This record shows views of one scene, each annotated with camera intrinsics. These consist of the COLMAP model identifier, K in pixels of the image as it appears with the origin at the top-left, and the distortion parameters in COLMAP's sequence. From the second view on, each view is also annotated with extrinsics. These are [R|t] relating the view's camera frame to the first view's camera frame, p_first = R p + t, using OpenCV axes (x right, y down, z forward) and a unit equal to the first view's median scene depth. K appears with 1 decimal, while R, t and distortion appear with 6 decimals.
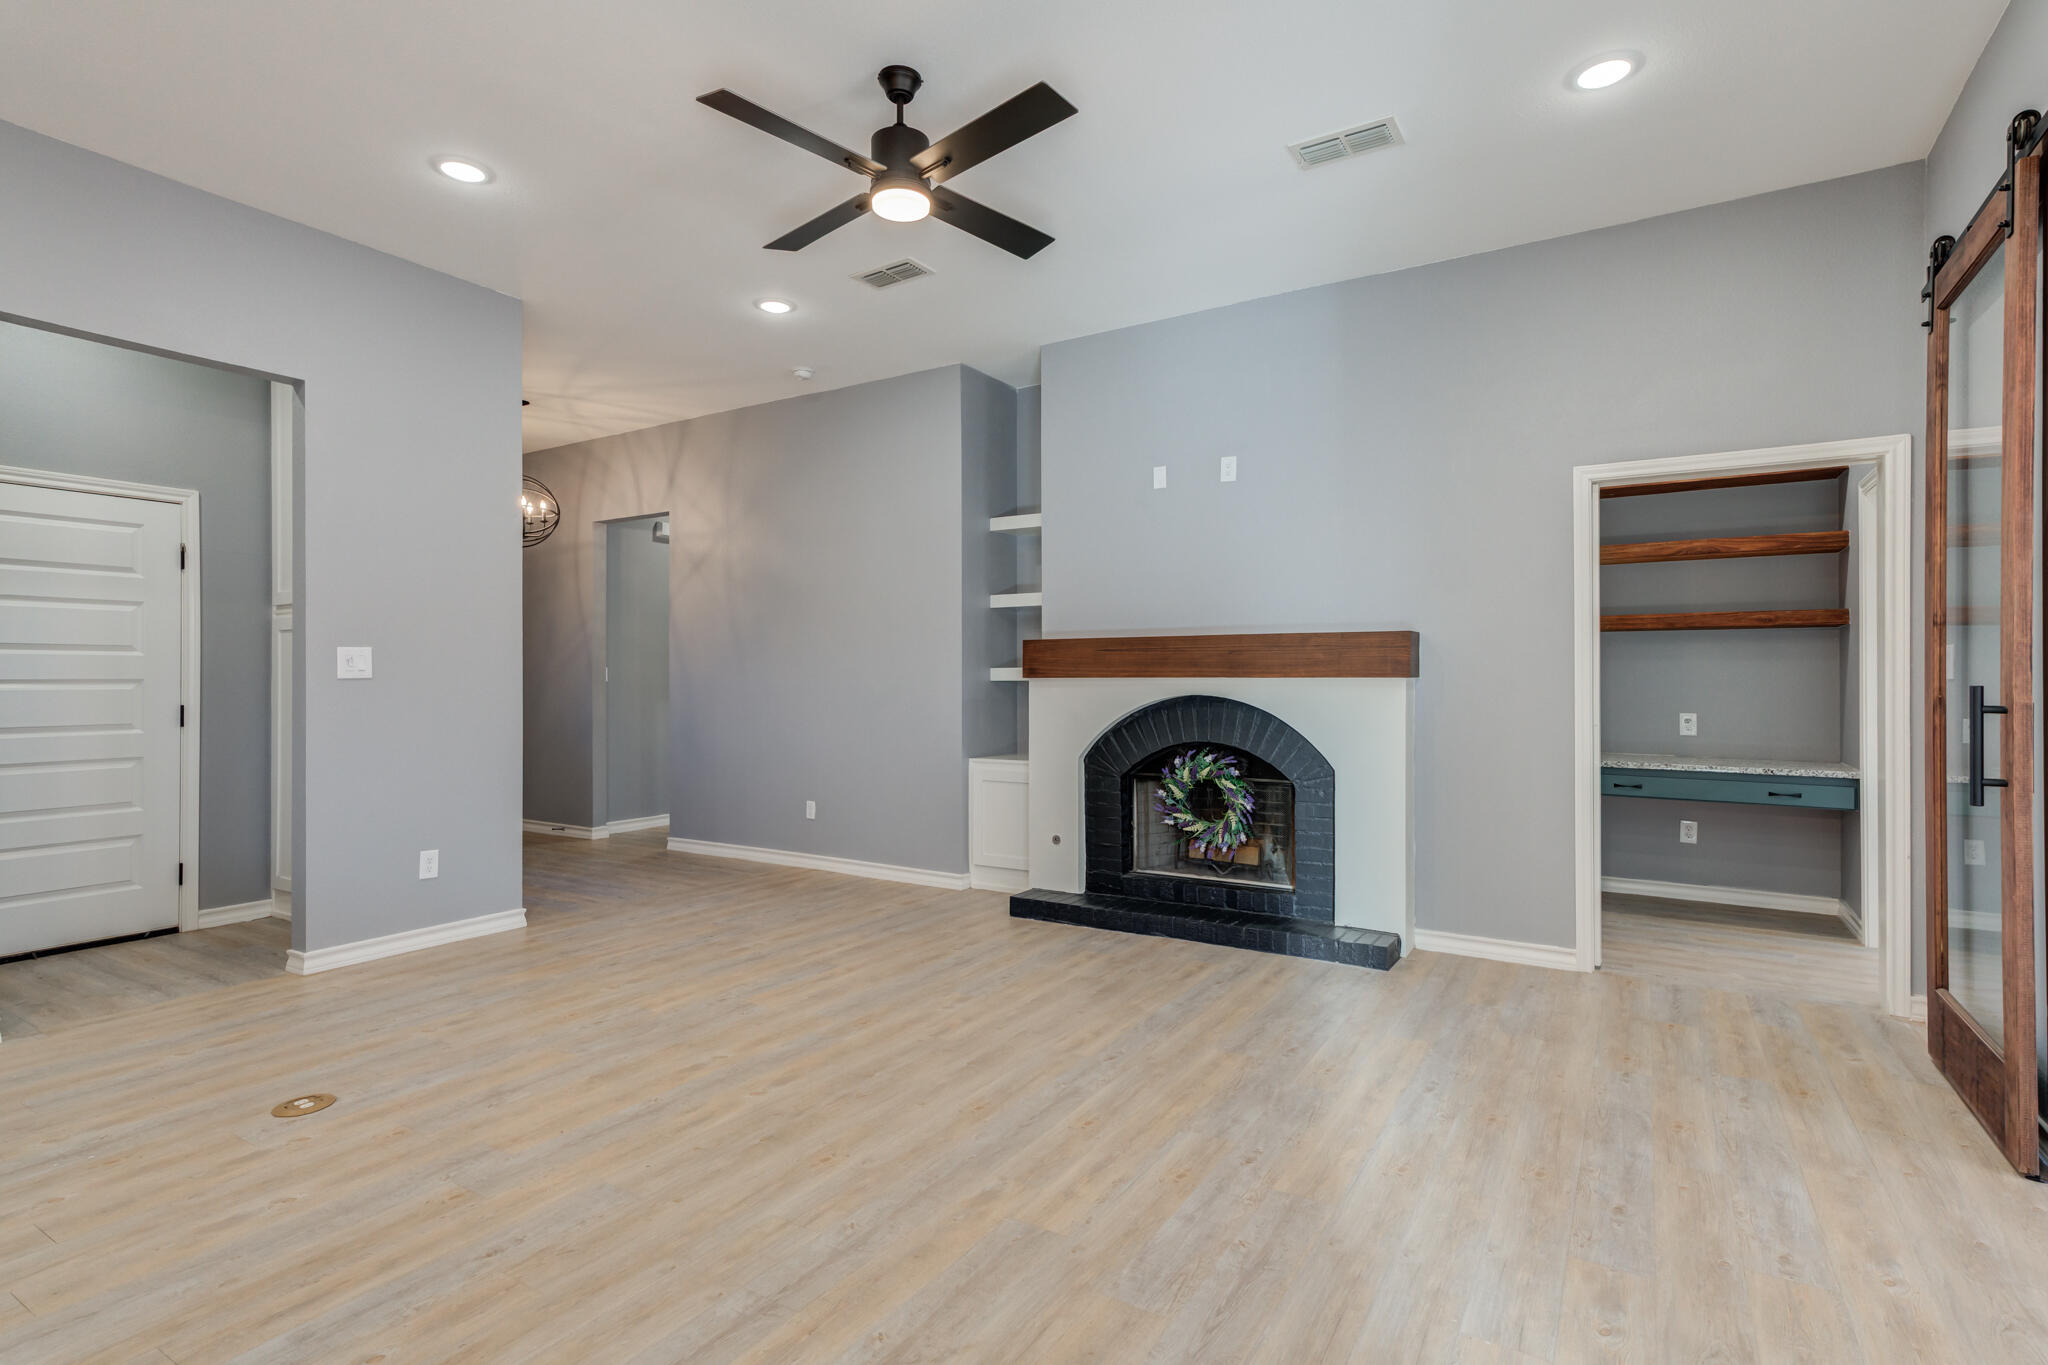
lens RADIAL K [[989.6, 0, 1014.6], [0, 989.6, 682.4], [0, 0, 1]] dist [0.005811, 0.006801]
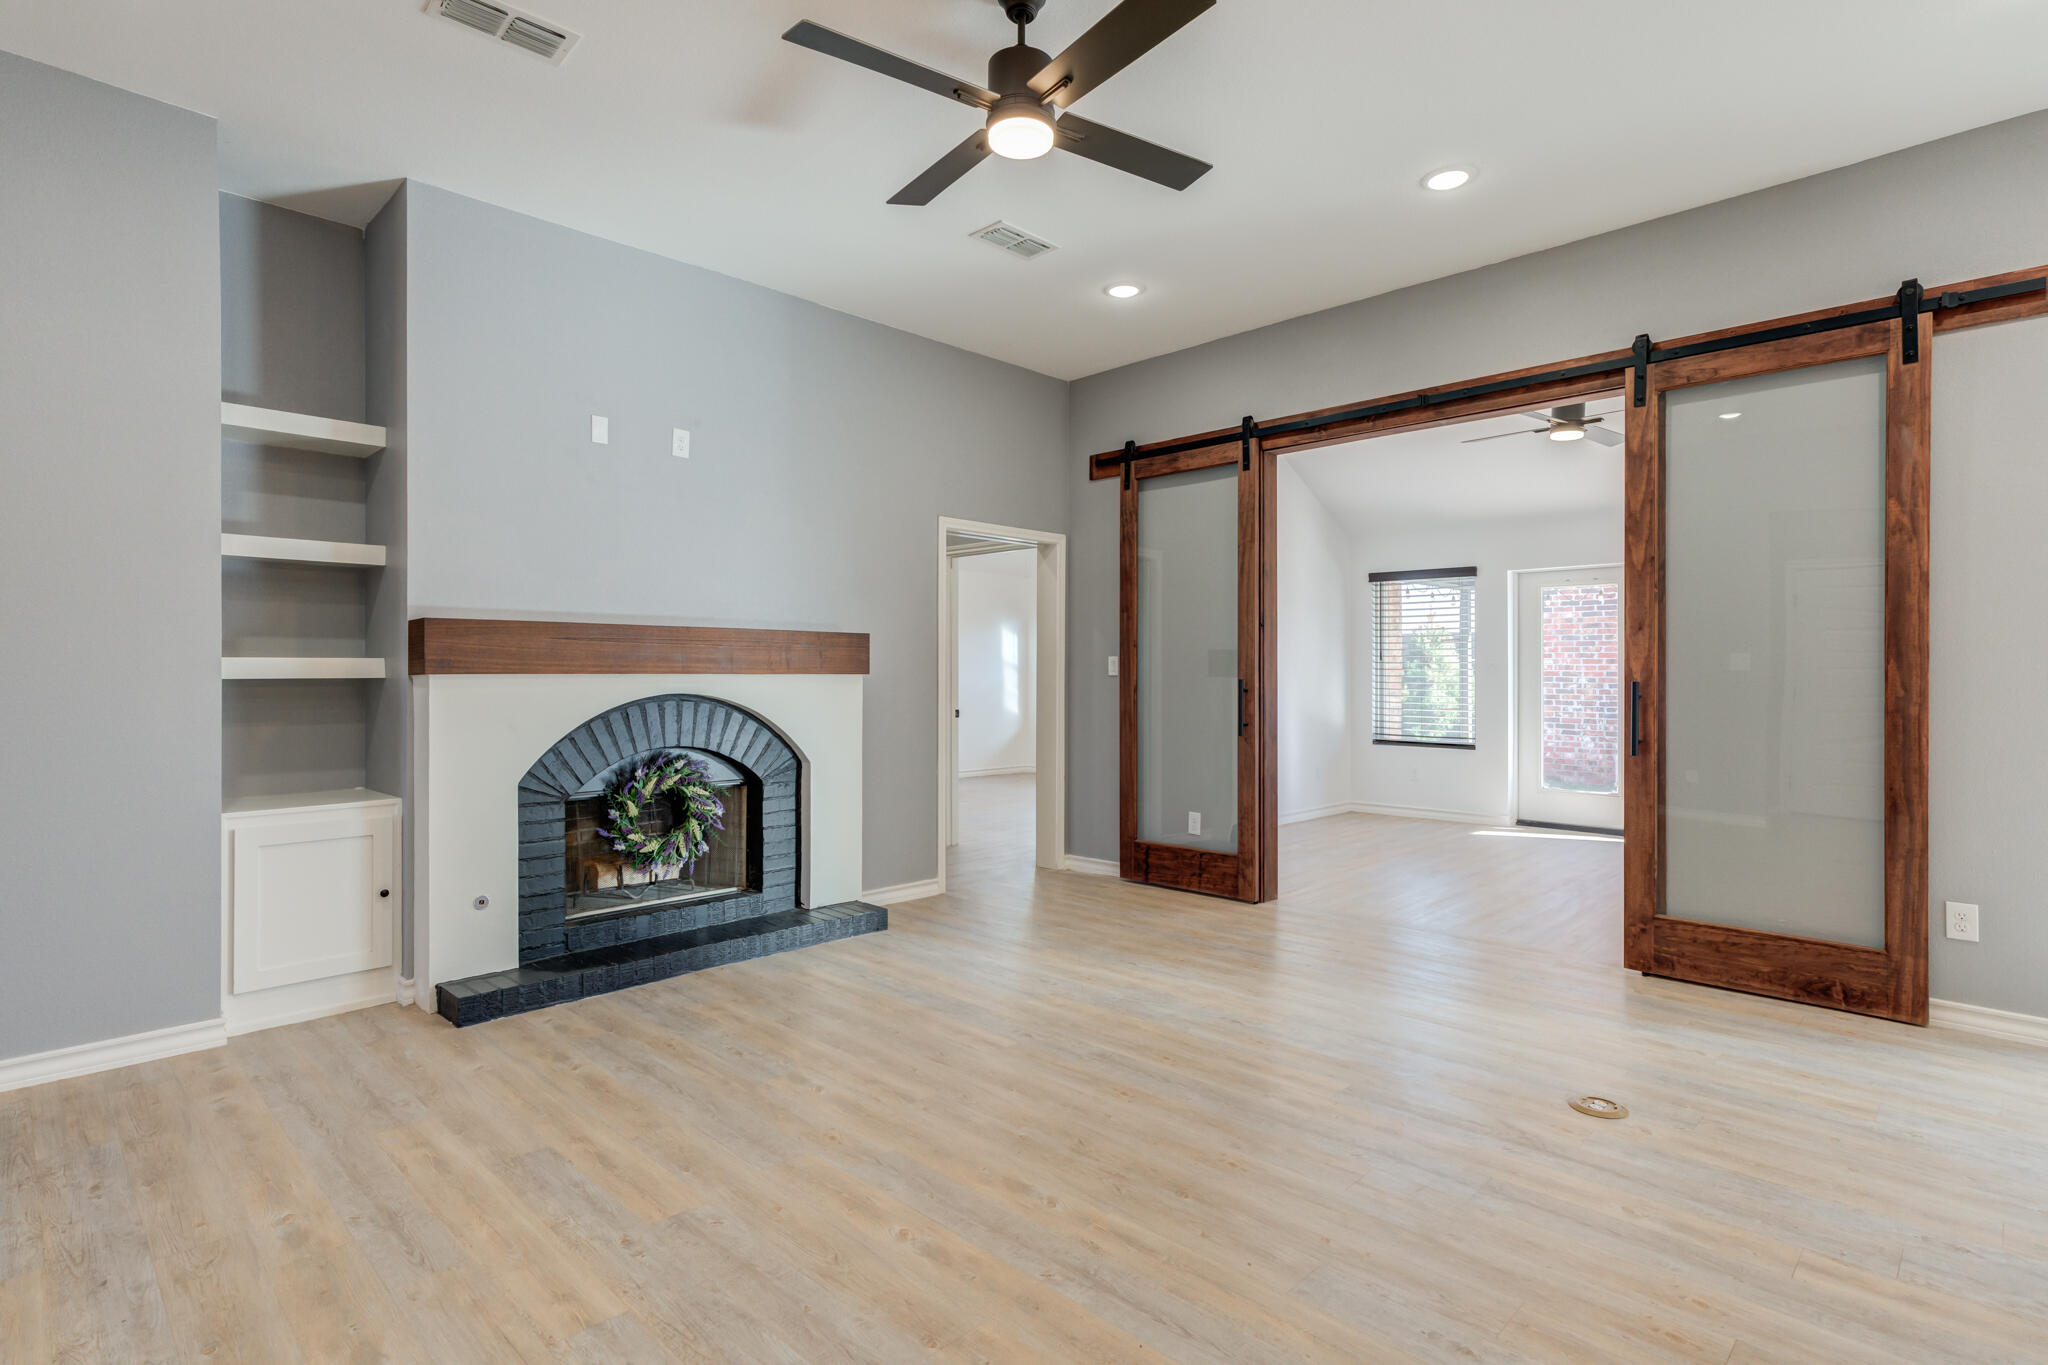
lens RADIAL K [[1012.4, 0, 1012.6], [0, 1012.4, 671.2], [0, 0, 1]] dist [0.003215, 0.005002]
pose [[0.222012, 0.004025, 0.975036, -0.686659], [0.001443, 0.999989, -0.004457, -0.003018], [-0.975043, 0.002397, 0.222004, 0.553574]]
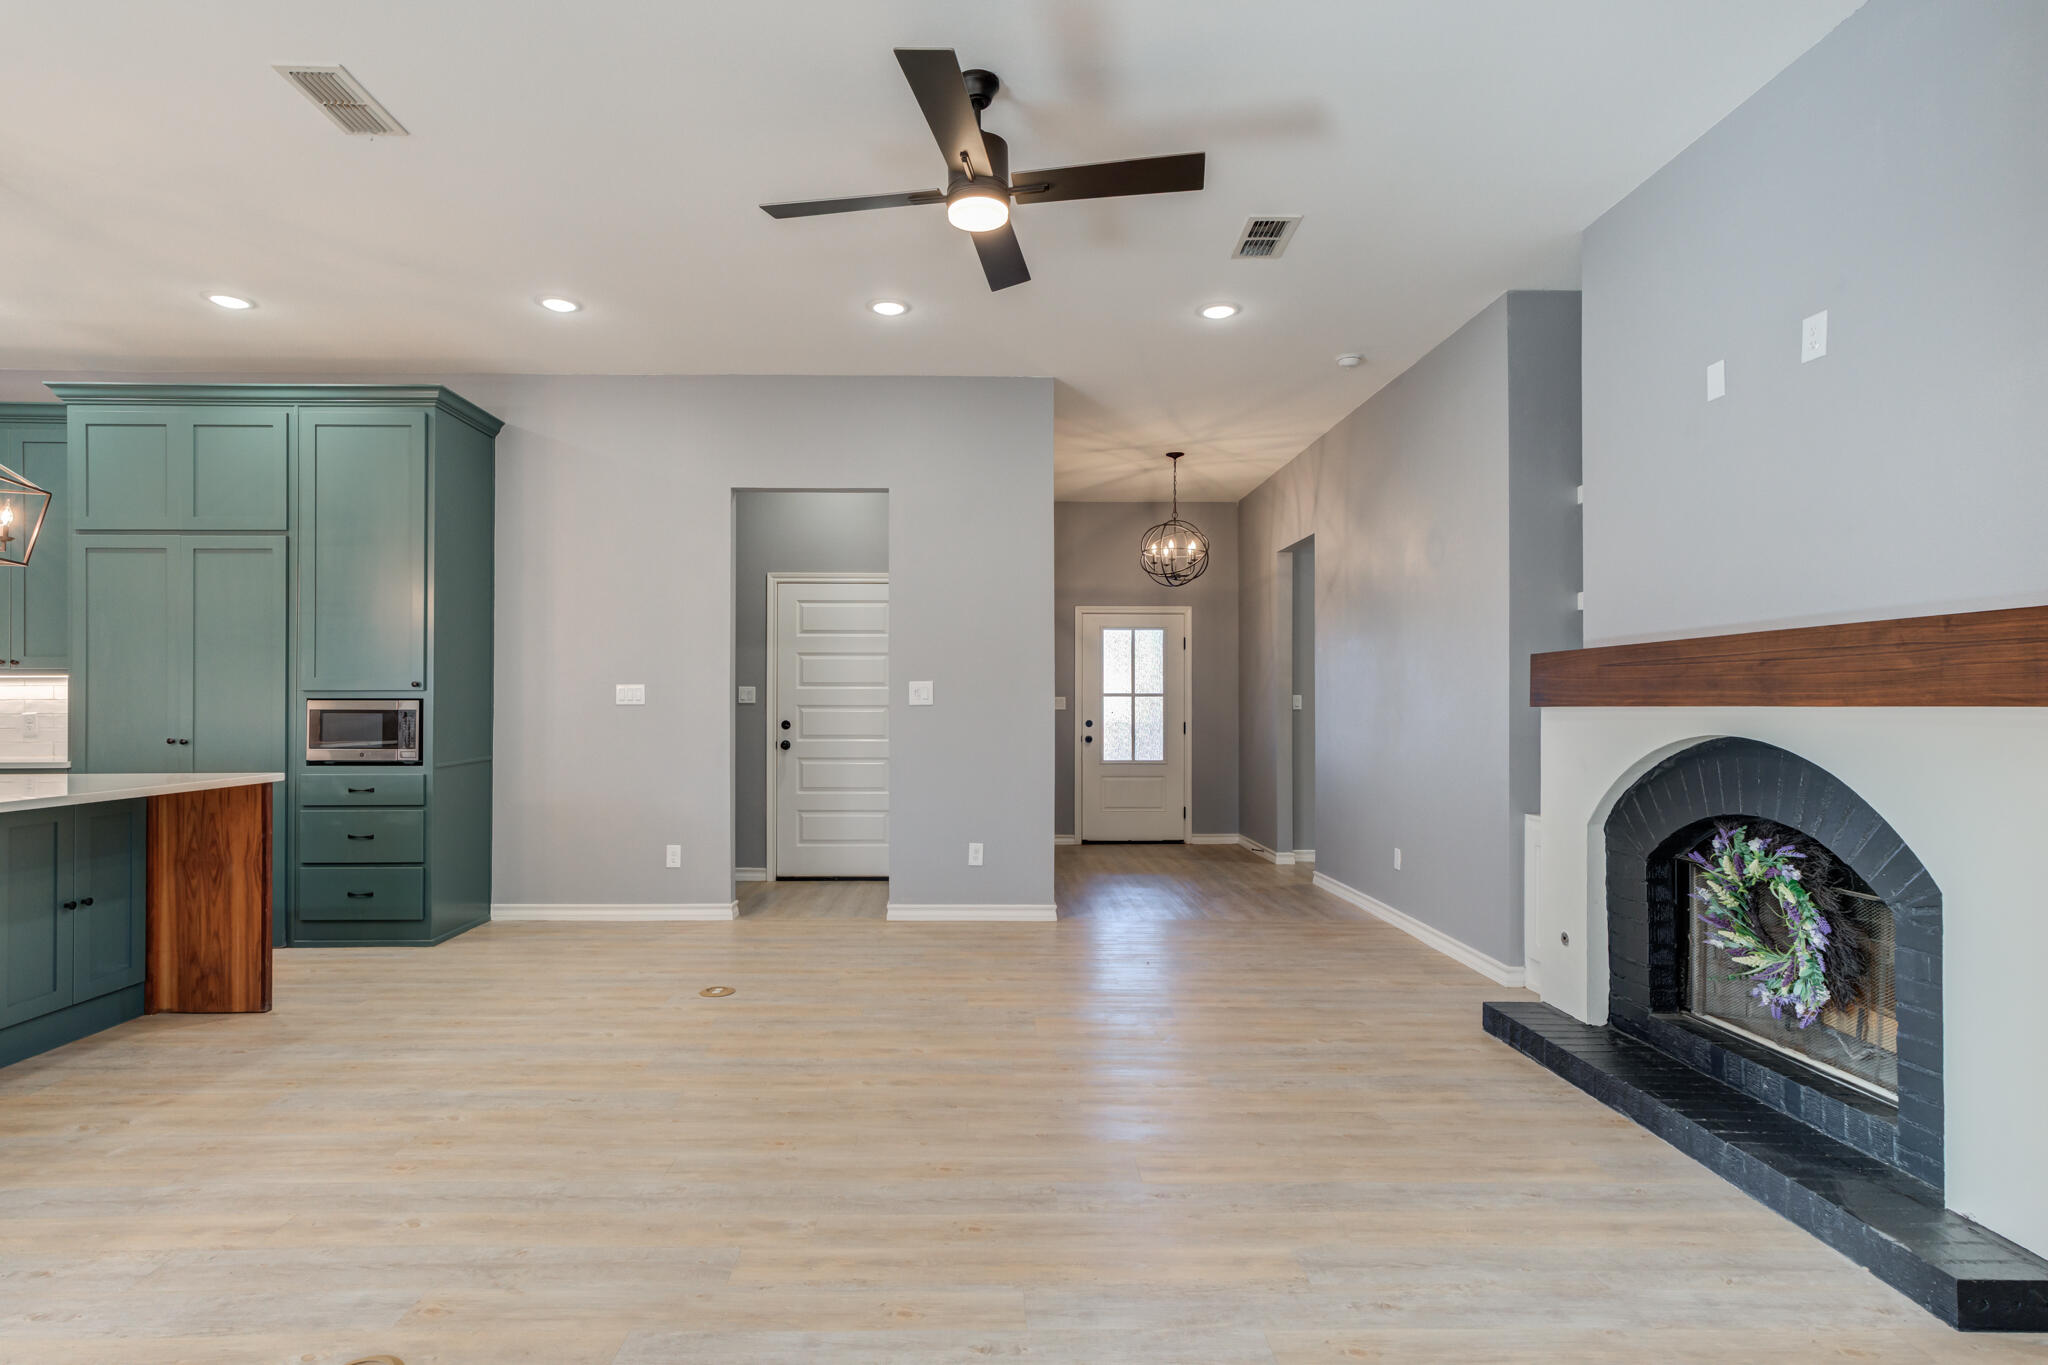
lens RADIAL K [[1012.4, 0, 999.7], [0, 1012.4, 706.5], [0, 0, 1]] dist [0.003215, 0.005002]
pose [[0.552434, 0.003081, -0.833551, 0.492315], [-0.005779, 0.999983, -0.000134, -0.002337], [0.833537, 0.004891, 0.552442, 0.325238]]
